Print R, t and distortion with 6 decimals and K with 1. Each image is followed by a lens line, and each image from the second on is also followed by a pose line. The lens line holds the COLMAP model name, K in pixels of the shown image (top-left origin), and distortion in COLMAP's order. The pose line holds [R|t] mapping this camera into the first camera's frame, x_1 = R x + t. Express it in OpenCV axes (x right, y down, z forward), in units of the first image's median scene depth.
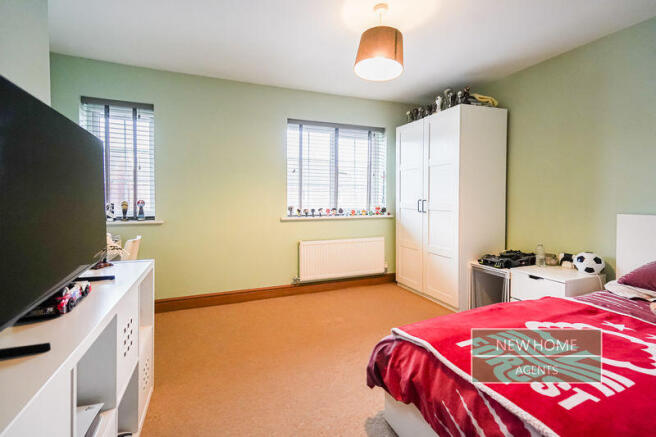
lens RADIAL K [[301.1, 0, 329.0], [0, 301.1, 201.8], [0, 0, 1]] dist [-0.000246, 0.000097]
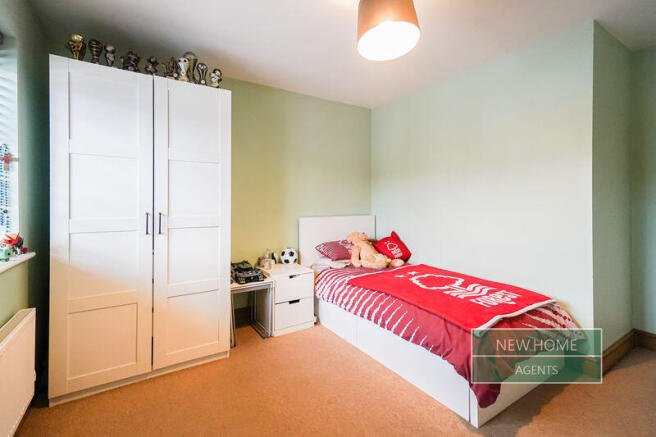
lens RADIAL K [[301.1, 0, 329.0], [0, 301.1, 201.8], [0, 0, 1]] dist [-0.000246, 0.000097]
pose [[-0.186741, 0.002975, 0.982405, -0.346006], [0.014856, 0.999890, -0.000205, -0.024213], [-0.982297, 0.014556, -0.186764, 0.798128]]
